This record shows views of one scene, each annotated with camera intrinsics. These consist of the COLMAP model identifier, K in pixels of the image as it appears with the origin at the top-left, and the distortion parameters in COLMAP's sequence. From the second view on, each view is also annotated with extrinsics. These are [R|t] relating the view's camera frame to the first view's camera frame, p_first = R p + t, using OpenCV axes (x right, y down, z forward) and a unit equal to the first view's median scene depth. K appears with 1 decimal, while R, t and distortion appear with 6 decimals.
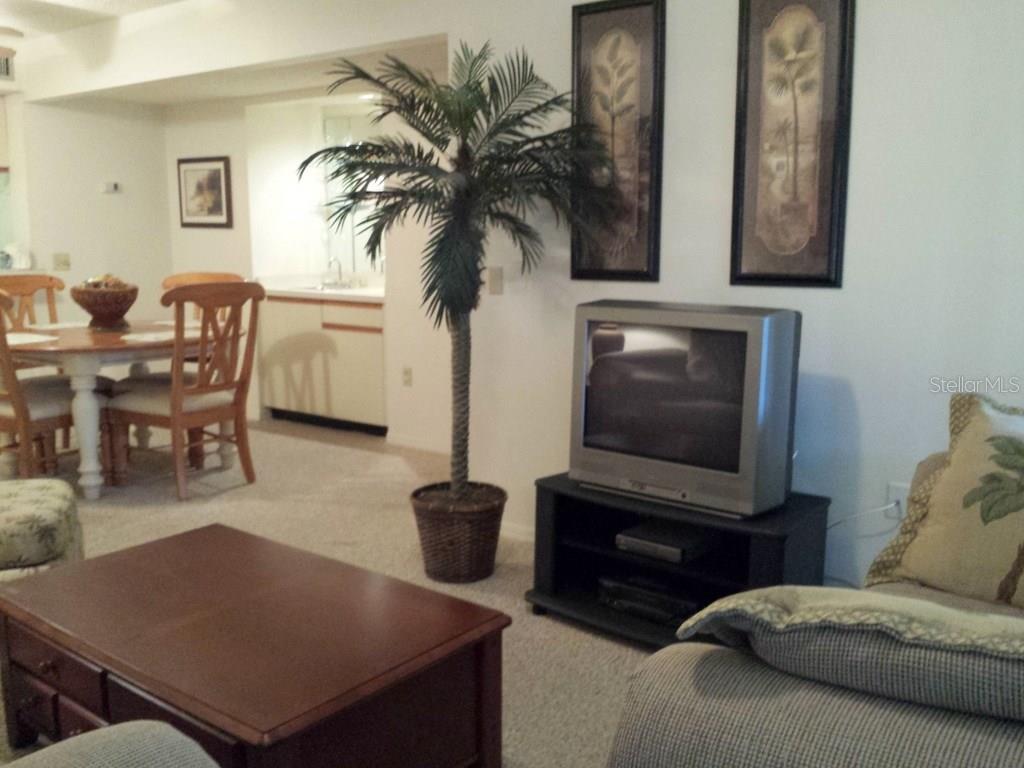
lens RADIAL K [[970.5, 0, 512.0], [0, 970.5, 384.0], [0, 0, 1]] dist [-0.003601, -0.022691]
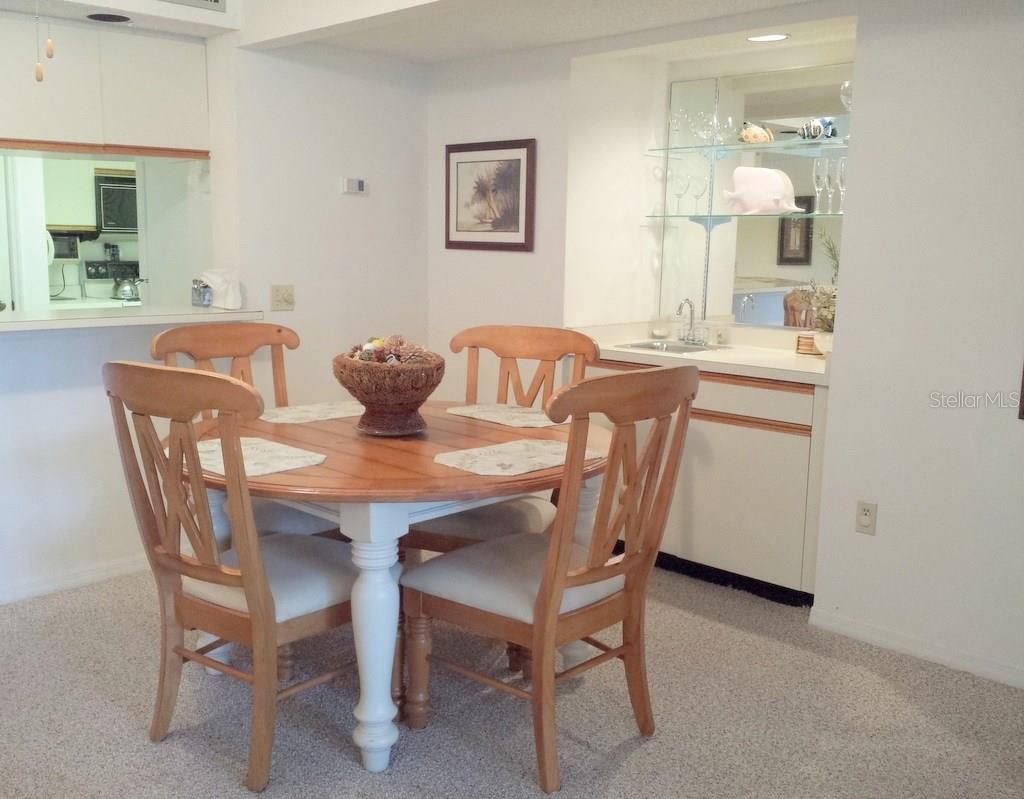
lens RADIAL K [[1011.3, 0, 512.0], [0, 1011.3, 399.5], [0, 0, 1]] dist [0.048214, -0.006297]
pose [[0.991150, 0.037355, -0.127383, -0.224960], [-0.037875, 0.999281, -0.001664, -0.063923], [0.127230, 0.006474, 0.991852, 0.347351]]
